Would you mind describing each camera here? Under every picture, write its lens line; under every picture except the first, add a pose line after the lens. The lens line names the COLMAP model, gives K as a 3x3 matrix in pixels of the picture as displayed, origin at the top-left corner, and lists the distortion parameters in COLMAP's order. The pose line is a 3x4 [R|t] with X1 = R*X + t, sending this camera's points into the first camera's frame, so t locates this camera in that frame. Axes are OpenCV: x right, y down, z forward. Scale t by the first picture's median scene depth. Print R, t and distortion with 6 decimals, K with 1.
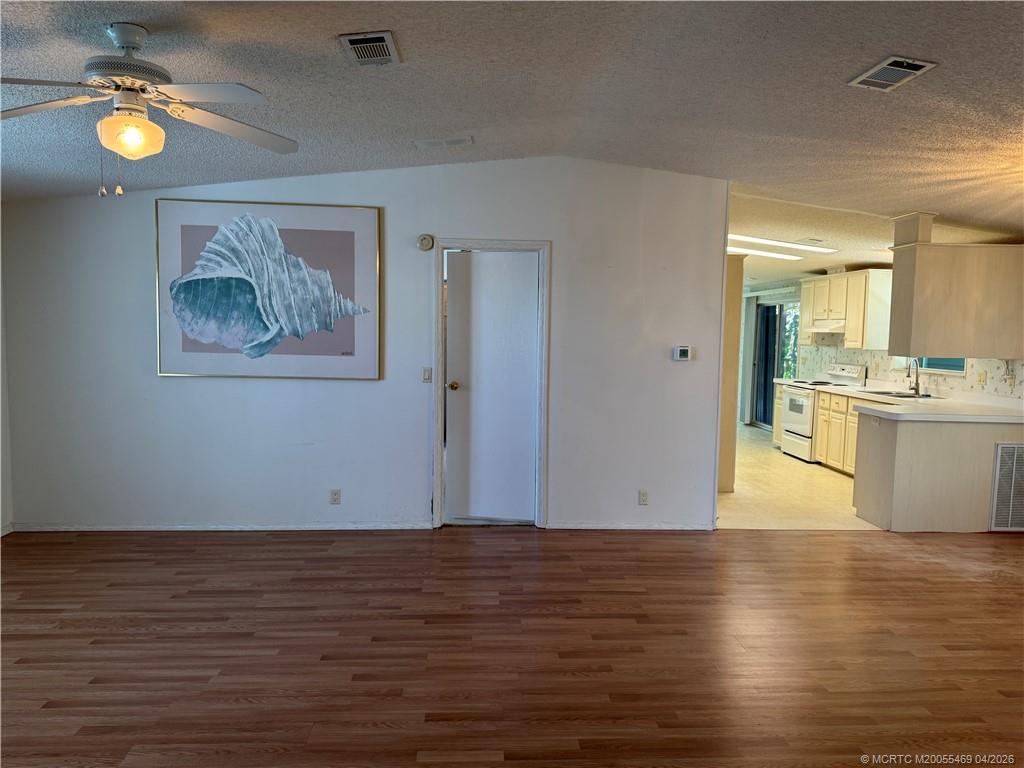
lens RADIAL K [[720.5, 0, 518.7], [0, 720.5, 389.6], [0, 0, 1]] dist [0.068217, -0.085371]
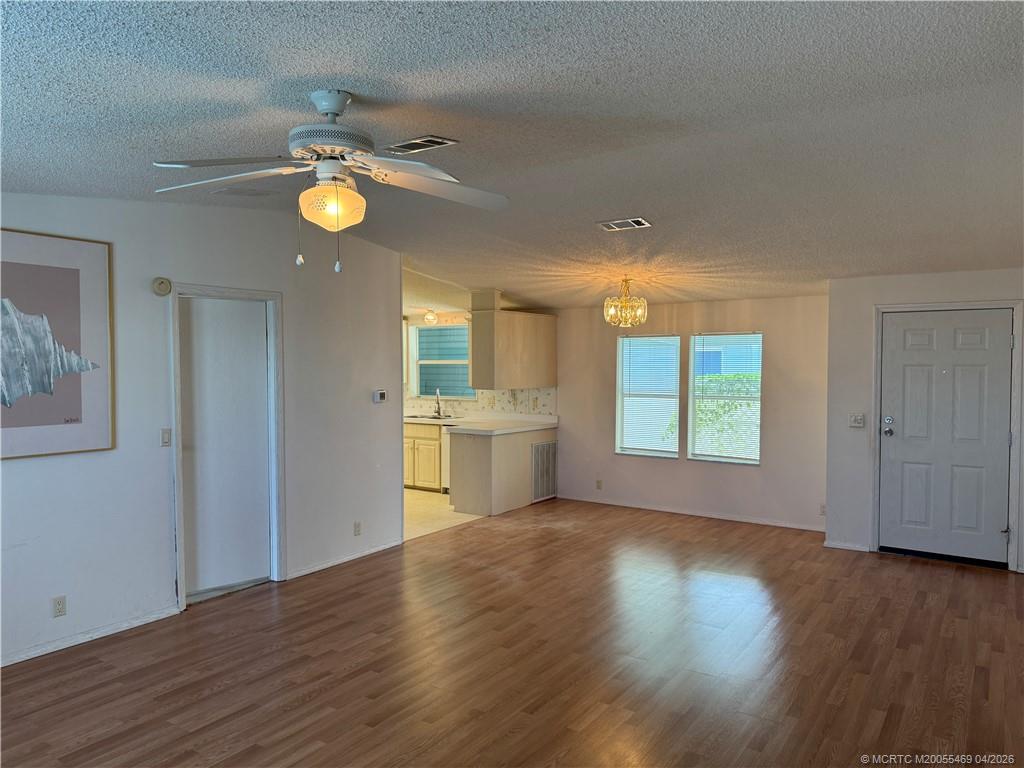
lens RADIAL K [[720.5, 0, 511.8], [0, 720.5, 385.1], [0, 0, 1]] dist [0.068217, -0.085371]
pose [[0.611244, -0.044945, 0.790165, -0.578600], [0.078603, 0.996898, -0.004100, -0.047992], [-0.787529, 0.064615, 0.612881, 0.130328]]
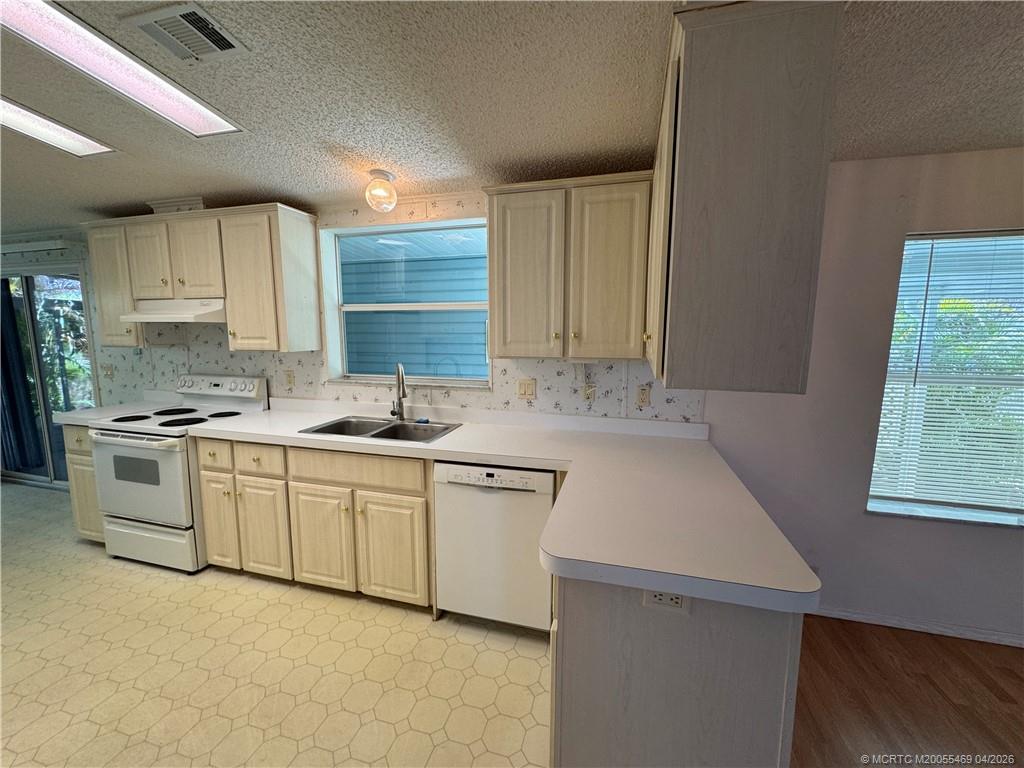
lens RADIAL K [[411.0, 0, 512.5], [0, 411.0, 385.2], [0, 0, 1]] dist [-0.003732, 0.000604]
pose [[0.325904, -0.144732, 0.934259, 0.362487], [0.082741, 0.988787, 0.124316, -0.084743], [-0.941775, 0.036787, 0.334225, 1.133840]]
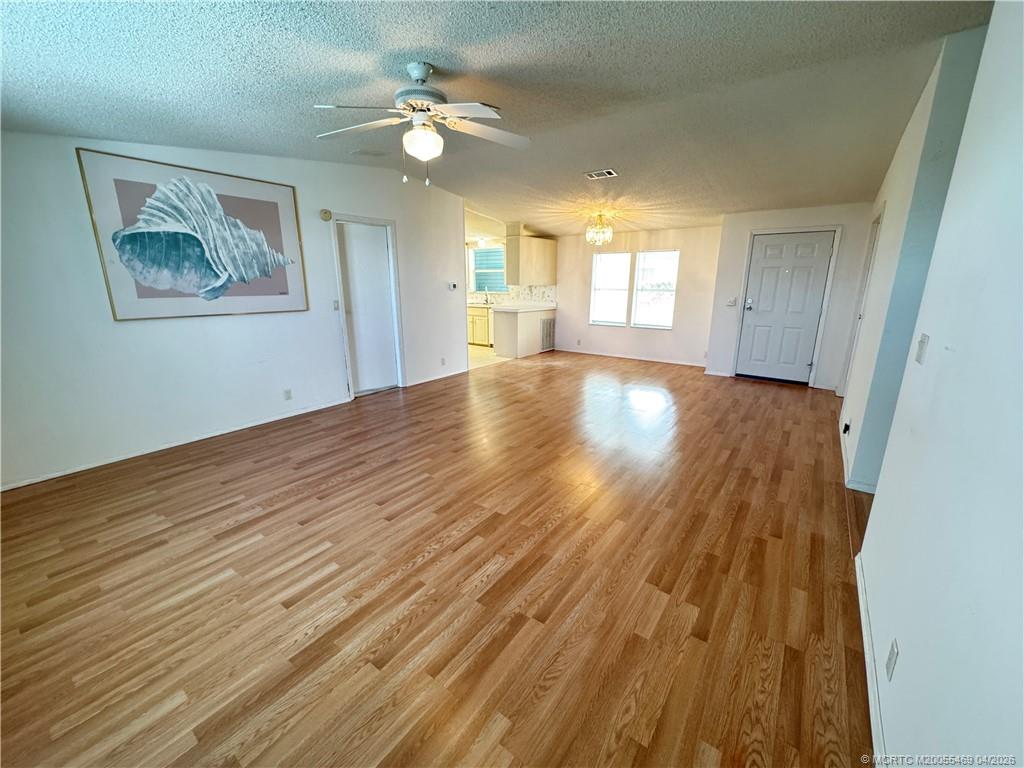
lens RADIAL K [[411.0, 0, 513.1], [0, 411.0, 381.5], [0, 0, 1]] dist [-0.003732, 0.000604]
pose [[0.640759, -0.201899, 0.740719, -0.584105], [0.075322, 0.976679, 0.201058, -0.009354], [-0.764038, -0.073037, 0.641023, 0.133136]]
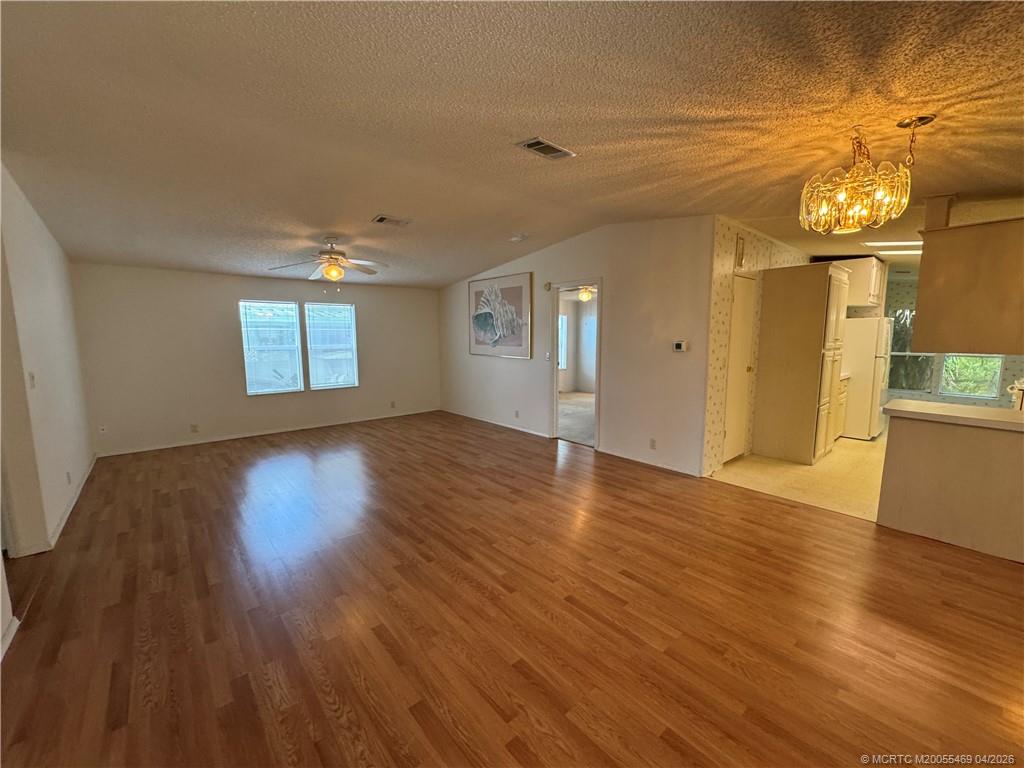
lens RADIAL K [[411.0, 0, 514.8], [0, 411.0, 384.3], [0, 0, 1]] dist [-0.003732, 0.000604]
pose [[0.608794, 0.077575, -0.789527, 0.696083], [-0.052179, 0.996968, 0.057722, -0.006049], [0.791611, 0.006055, 0.610996, 0.274397]]
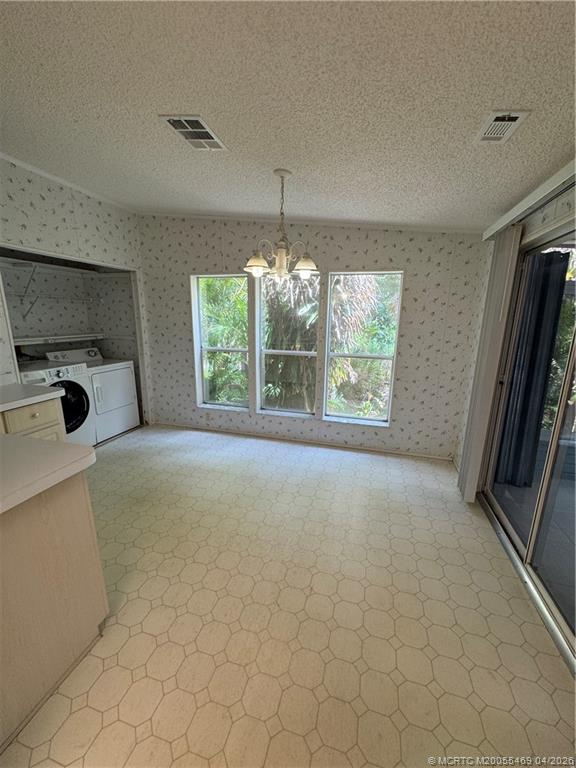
lens RADIAL K [[308.3, 0, 287.2], [0, 308.3, 386.6], [0, 0, 1]] dist [-0.003732, 0.000604]
pose [[0.941055, 0.067924, -0.331363, 0.606113], [-0.024247, 0.990657, 0.134207, -0.132903], [0.337383, -0.118262, 0.933909, 1.773689]]
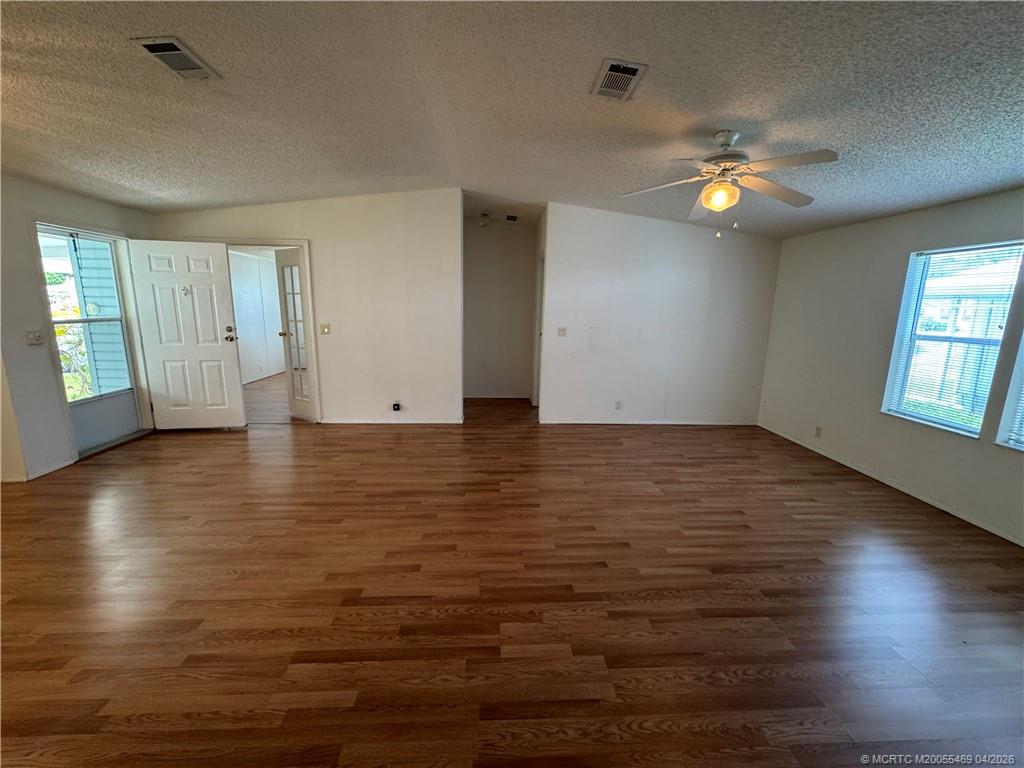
lens RADIAL K [[411.0, 0, 511.5], [0, 411.0, 384.3], [0, 0, 1]] dist [-0.003732, 0.000604]
pose [[-0.999174, -0.040259, 0.005592, -0.023930], [-0.037269, 0.962359, 0.269214, -0.080501], [-0.016220, 0.268783, -0.963064, 1.057984]]
